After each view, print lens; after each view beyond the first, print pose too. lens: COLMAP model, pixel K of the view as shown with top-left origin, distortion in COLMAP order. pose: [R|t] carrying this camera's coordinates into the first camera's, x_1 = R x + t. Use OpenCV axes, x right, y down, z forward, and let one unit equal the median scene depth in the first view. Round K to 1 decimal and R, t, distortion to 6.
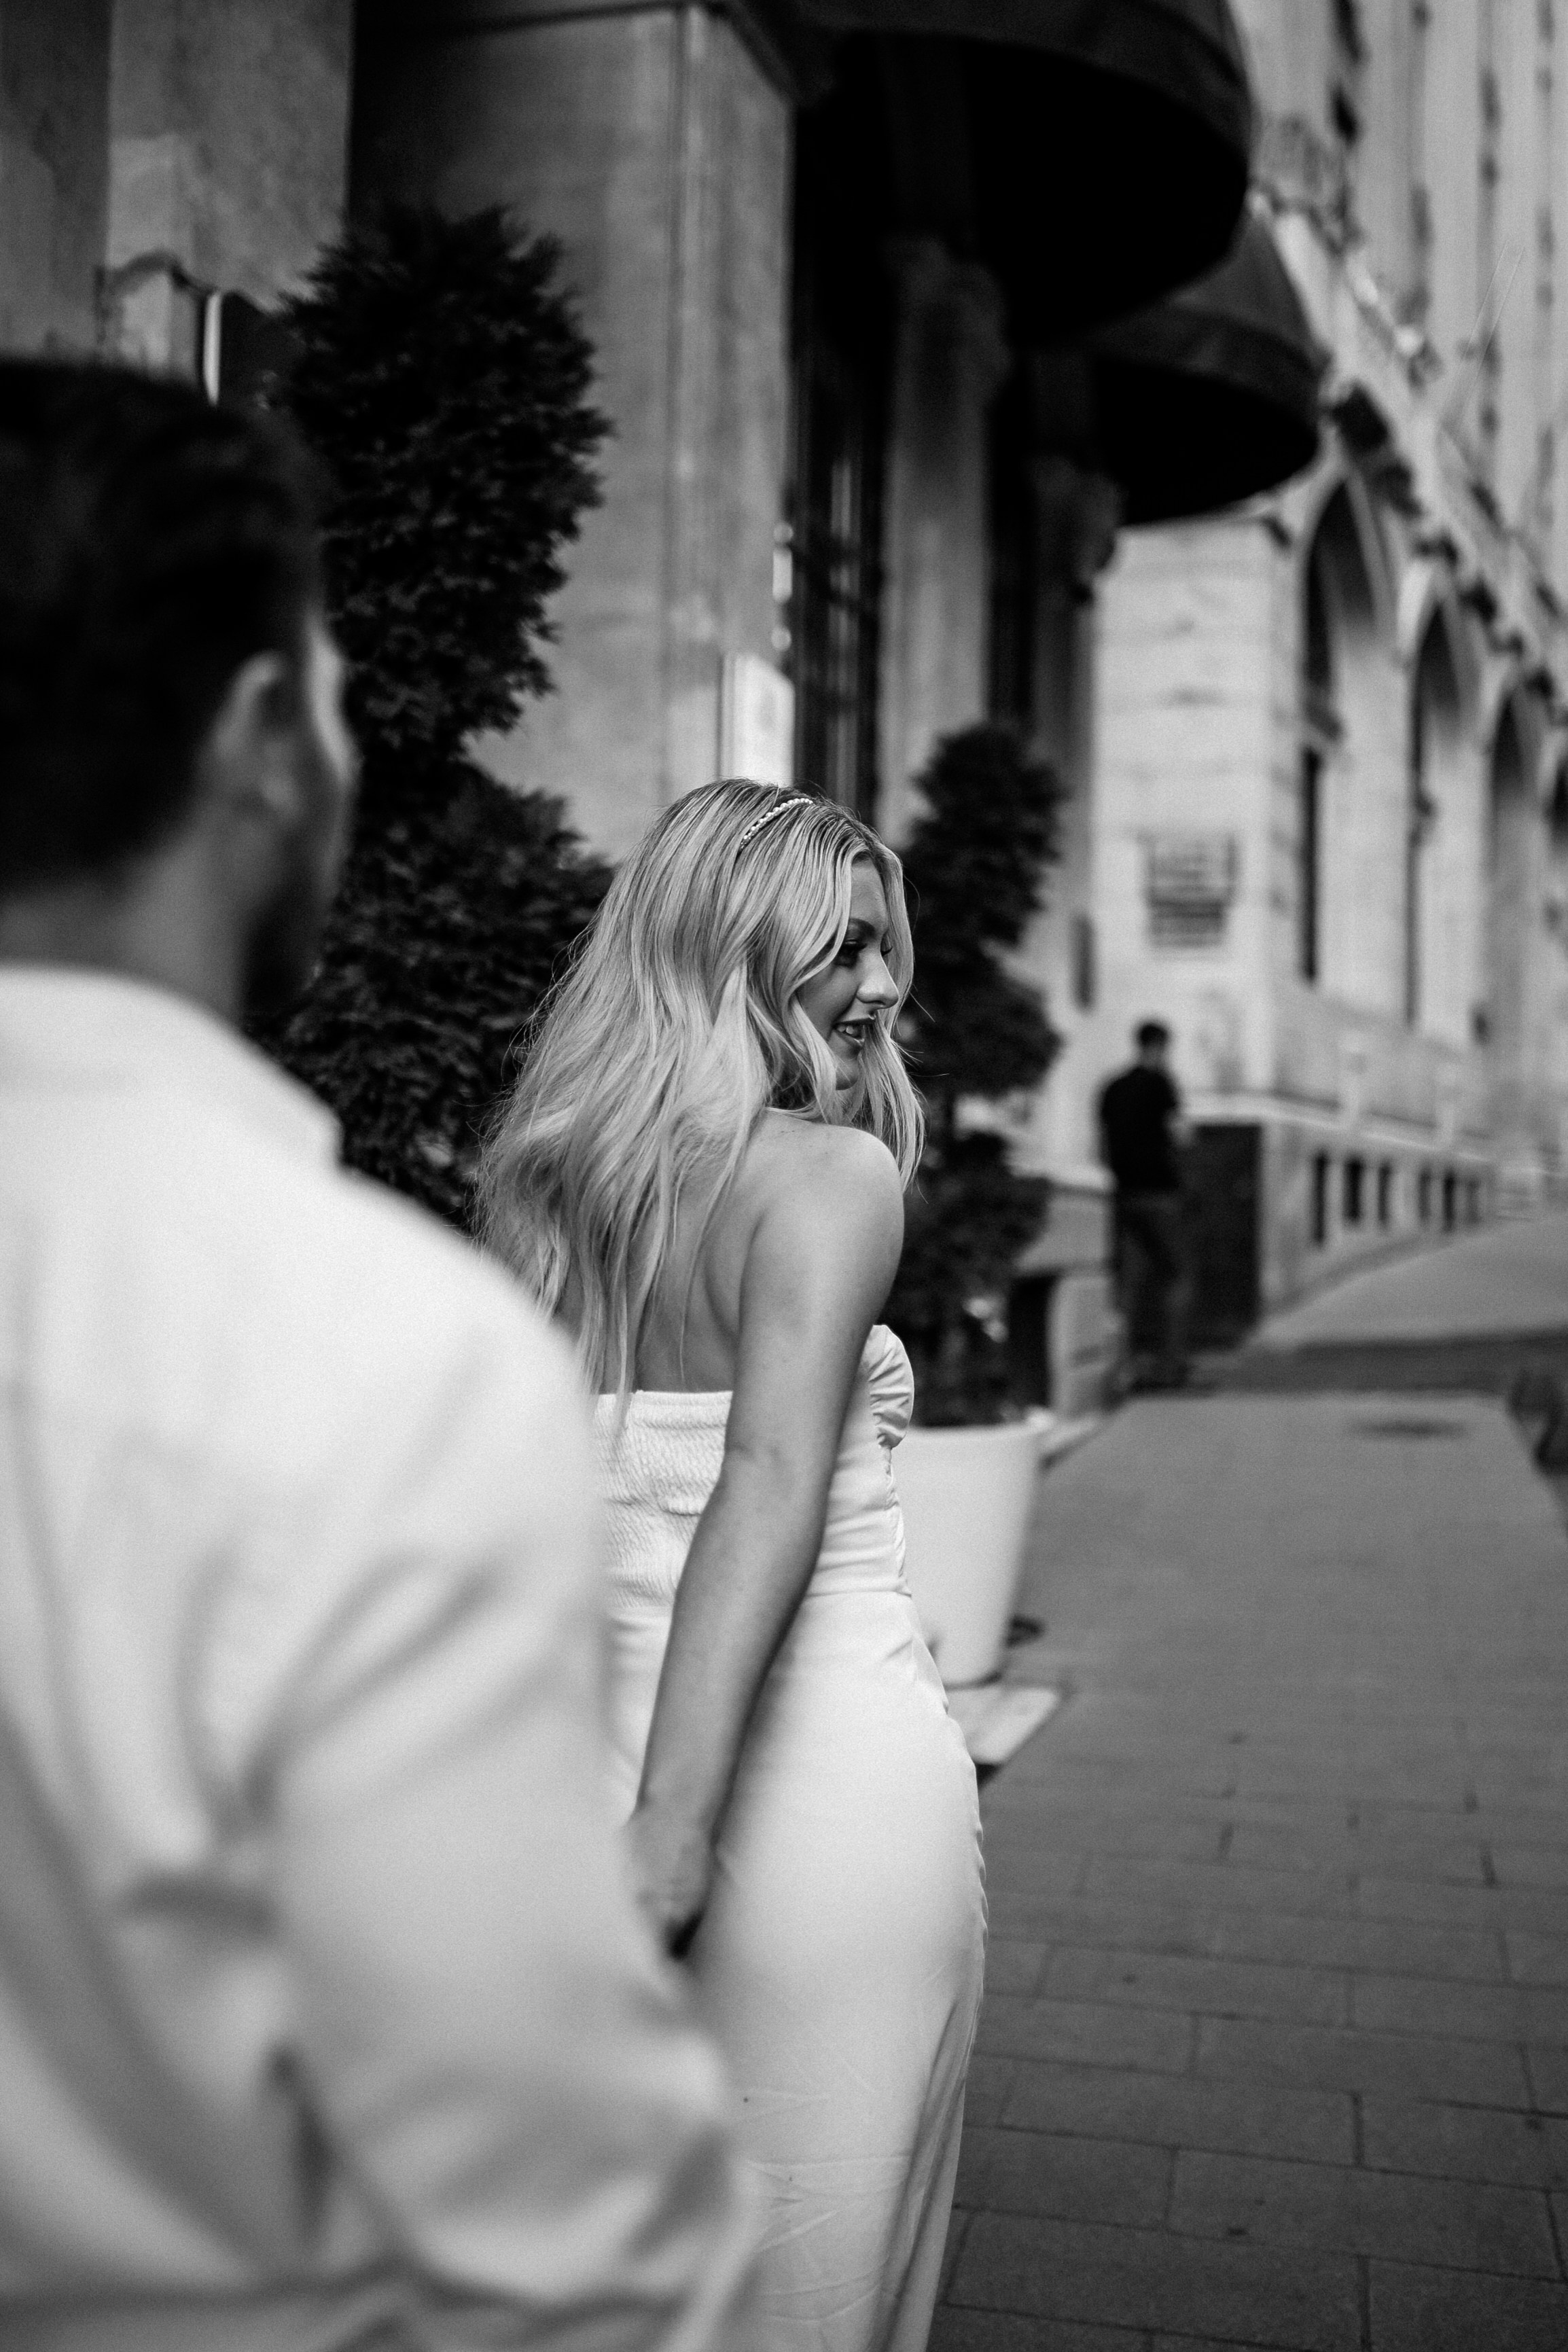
lens RADIAL K [[2442.9, 0, 825.3], [0, 2442.9, 1138.9], [0, 0, 1]] dist [-0.047524, 0.008316]
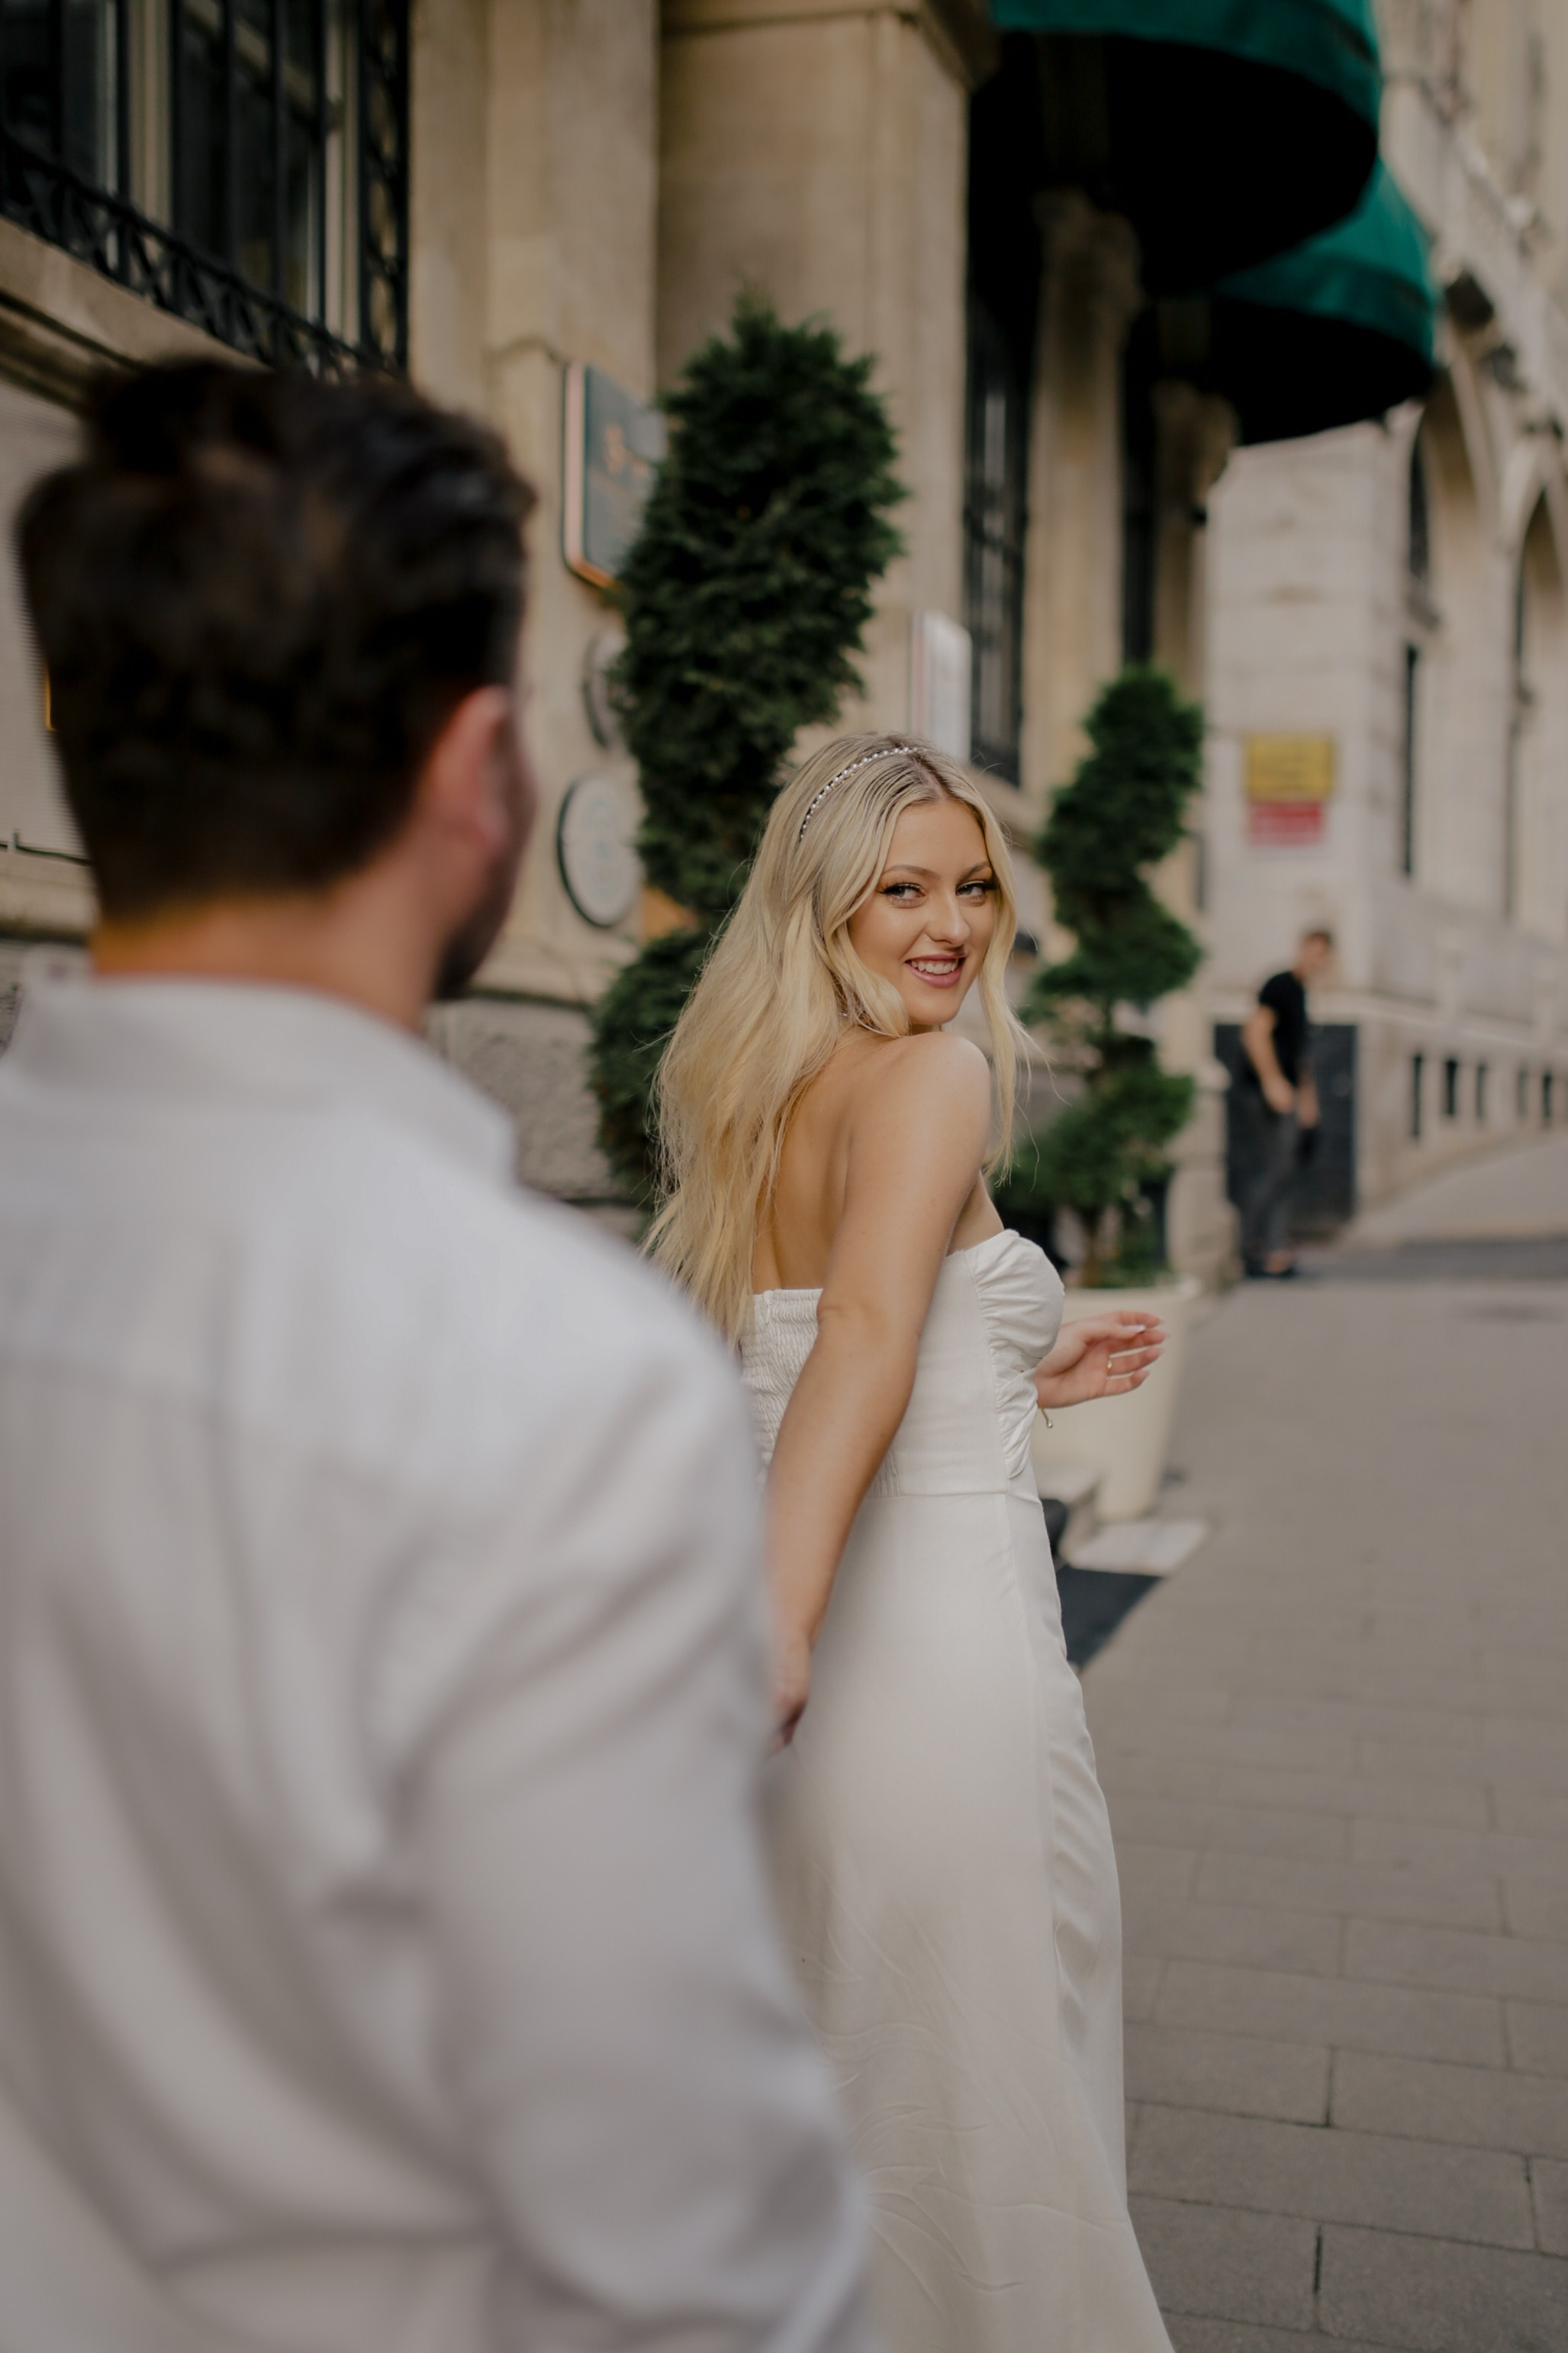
lens RADIAL K [[2588.4, 0, 875.8], [0, 2588.4, 1104.0], [0, 0, 1]] dist [0.076933, 0.065876]
pose [[0.999998, -0.001778, -0.000766, -0.031001], [0.001797, 0.999652, 0.026304, -0.001277], [0.000719, -0.026305, 0.999654, -0.112599]]
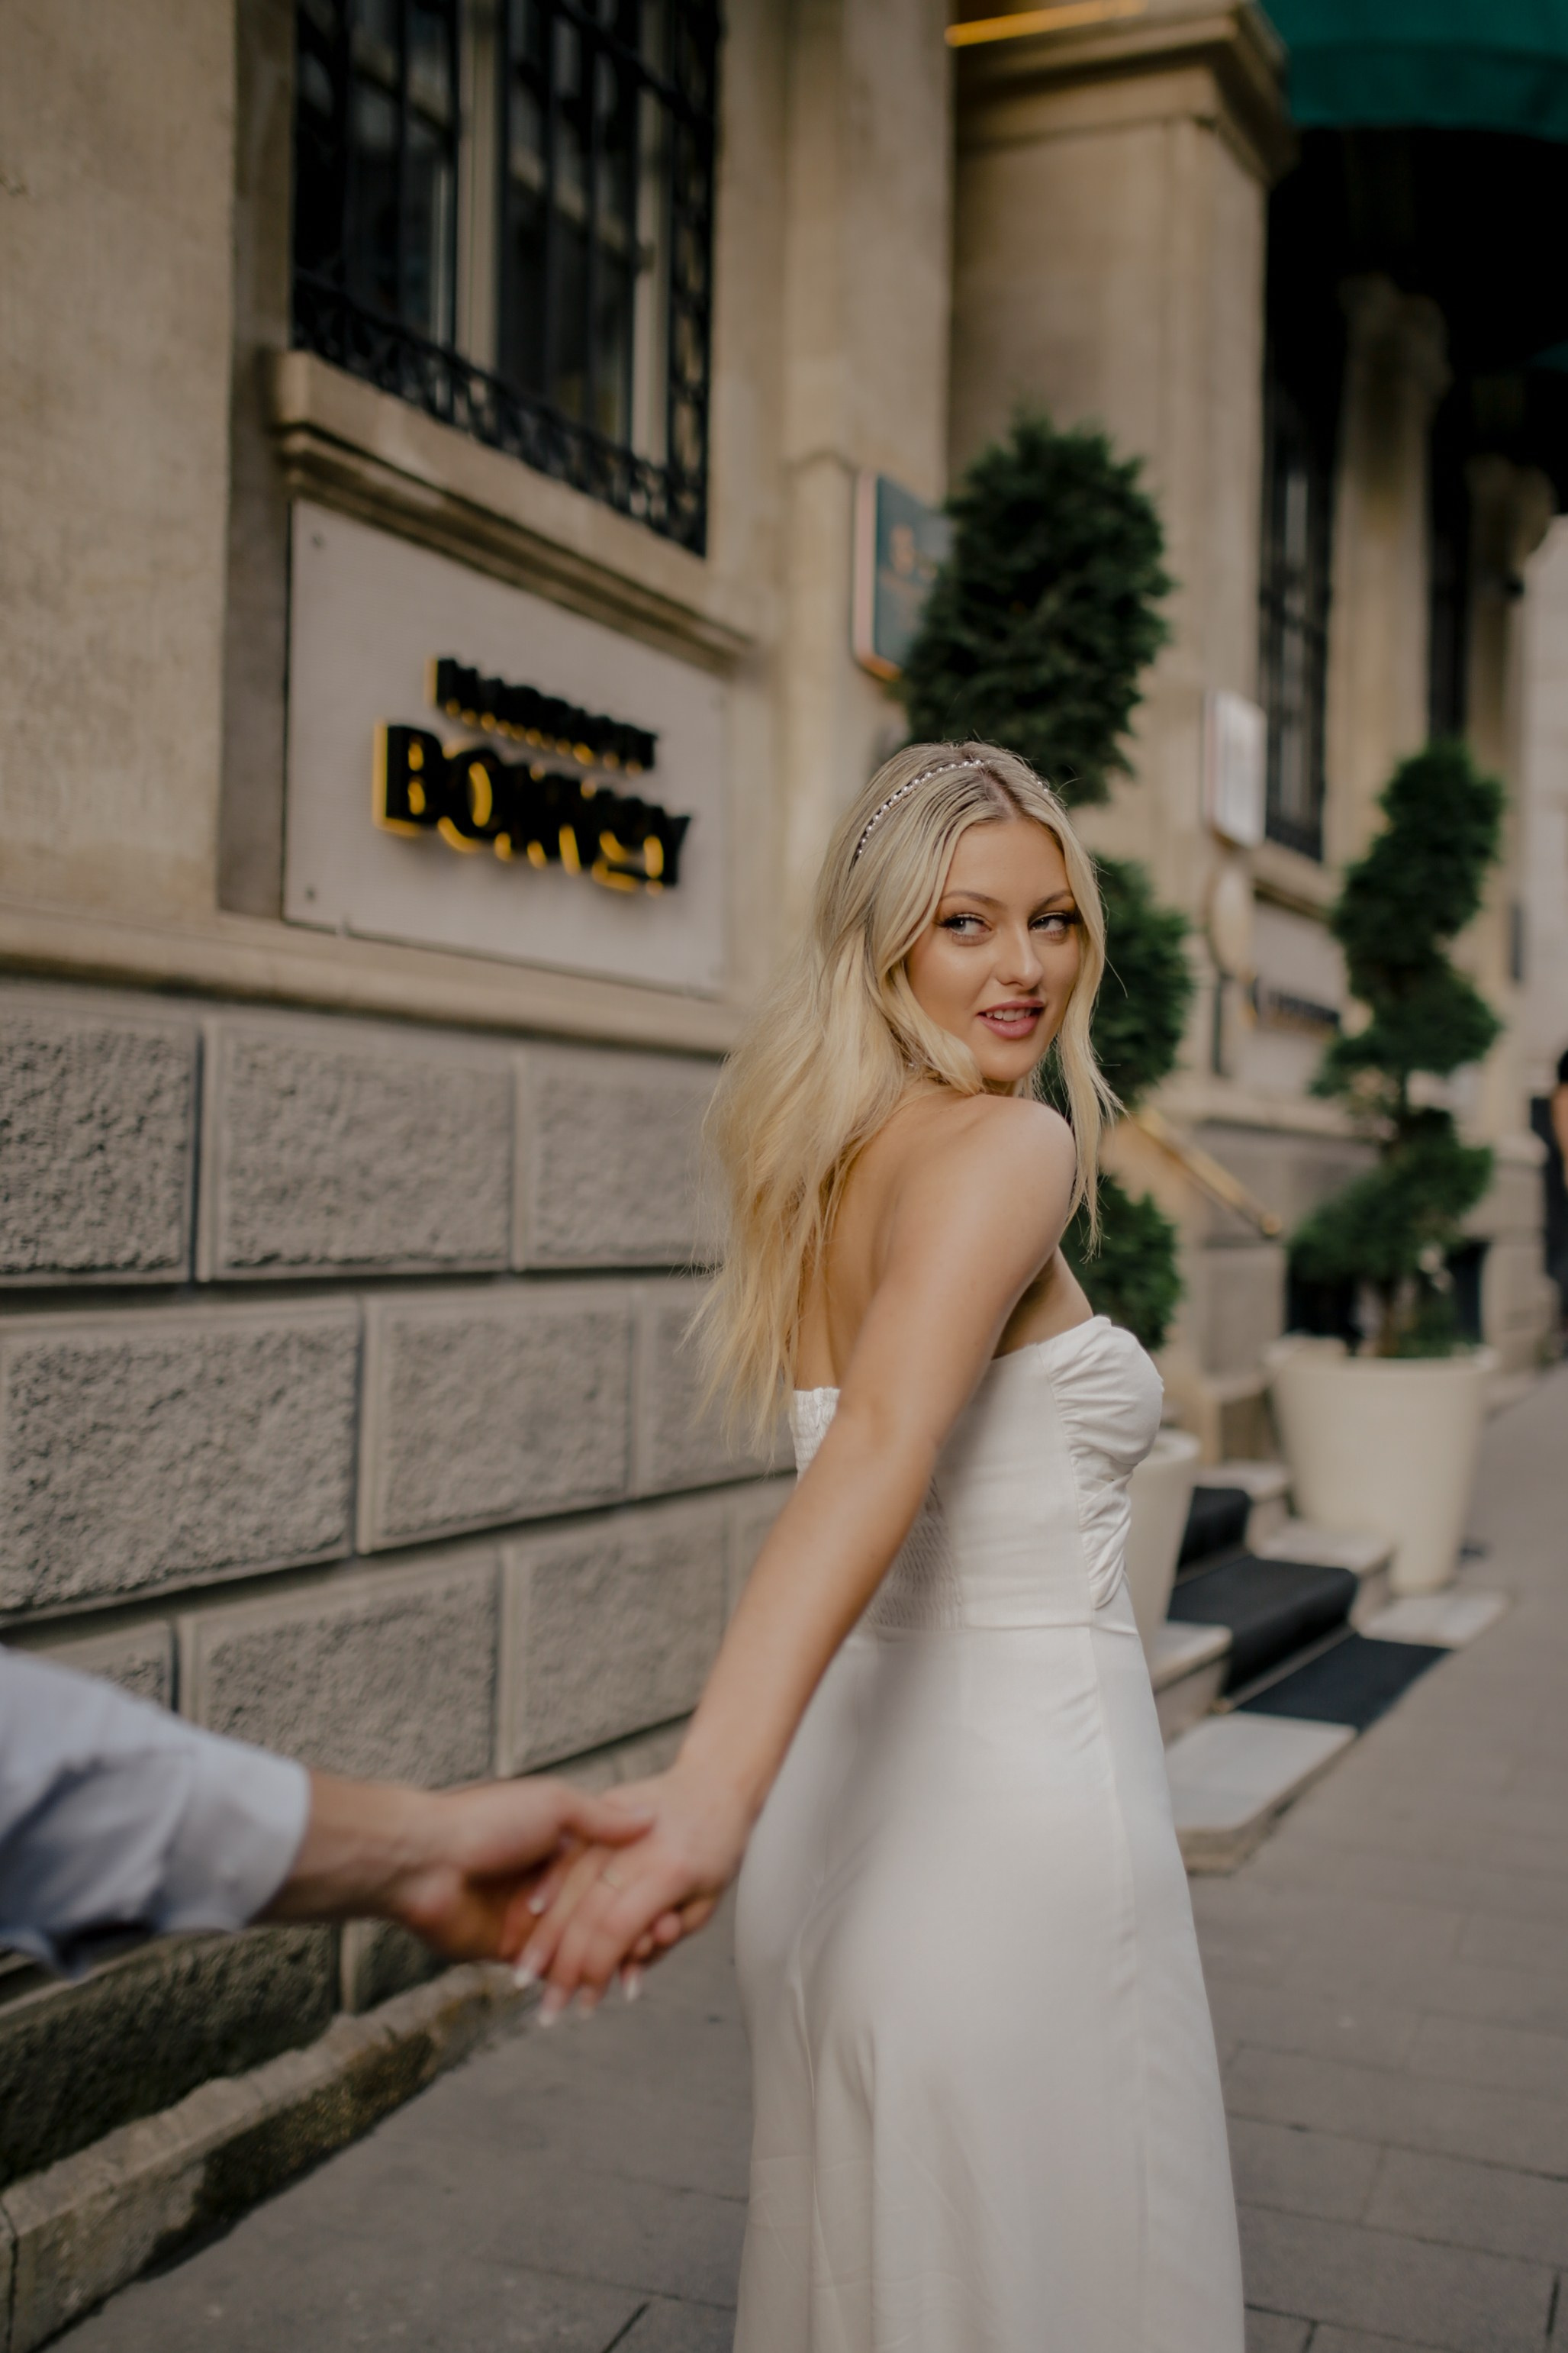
lens RADIAL K [[2595.7, 0, 859.5], [0, 2595.7, 1090.9], [0, 0, 1]] dist [0.085346, 0.049667]
pose [[0.990963, -0.001046, -0.134128, -0.020687], [-0.000008, 0.999969, -0.007856, -0.000180], [0.134132, 0.007786, 0.990933, -0.131290]]
